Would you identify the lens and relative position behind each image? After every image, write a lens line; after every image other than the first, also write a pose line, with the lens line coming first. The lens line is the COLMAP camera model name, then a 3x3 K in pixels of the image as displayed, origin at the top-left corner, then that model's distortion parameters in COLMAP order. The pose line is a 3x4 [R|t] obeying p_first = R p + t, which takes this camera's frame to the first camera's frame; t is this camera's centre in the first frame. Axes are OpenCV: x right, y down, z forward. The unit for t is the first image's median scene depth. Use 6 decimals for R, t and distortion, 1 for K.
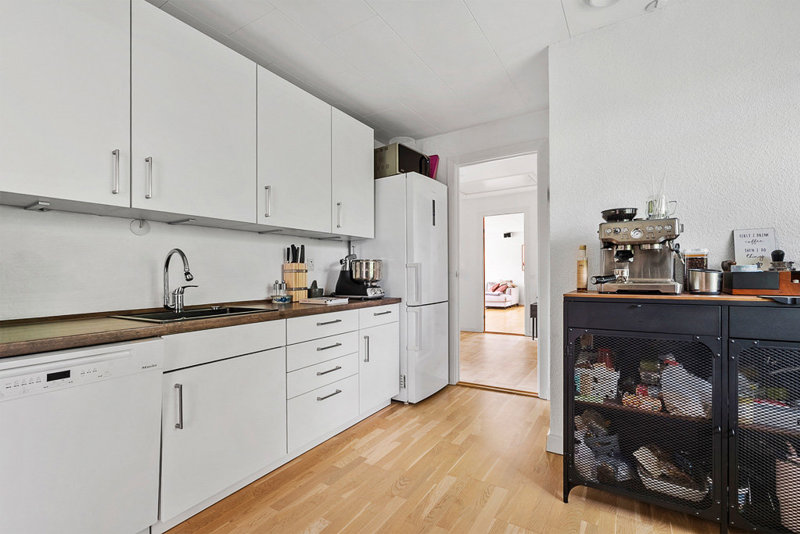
lens RADIAL K [[362.2, 0, 400.0], [0, 362.2, 267.0], [0, 0, 1]] dist [0.001032, 0.000102]
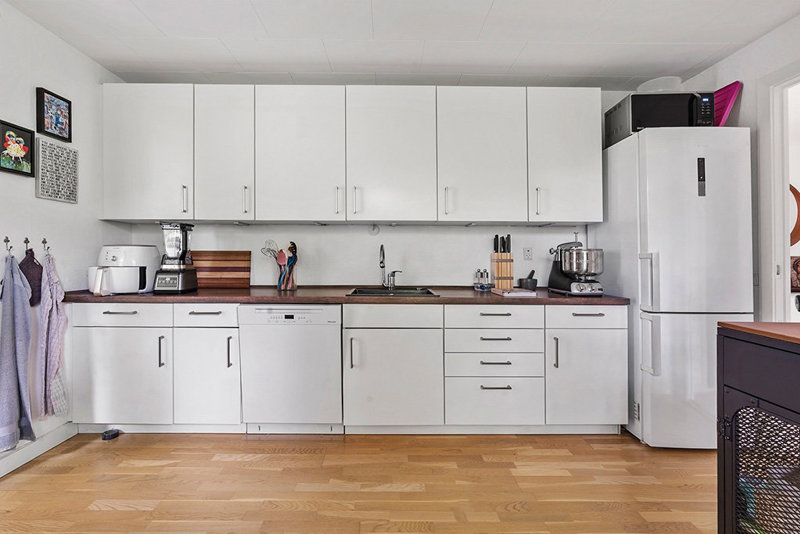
lens RADIAL K [[370.6, 0, 398.8], [0, 370.6, 247.0], [0, 0, 1]] dist [-0.000341, -0.000067]
pose [[0.536664, -0.004482, -0.843784, 0.432452], [0.003929, 0.999988, -0.002813, -0.024853], [0.843787, -0.001806, 0.536675, 0.192218]]
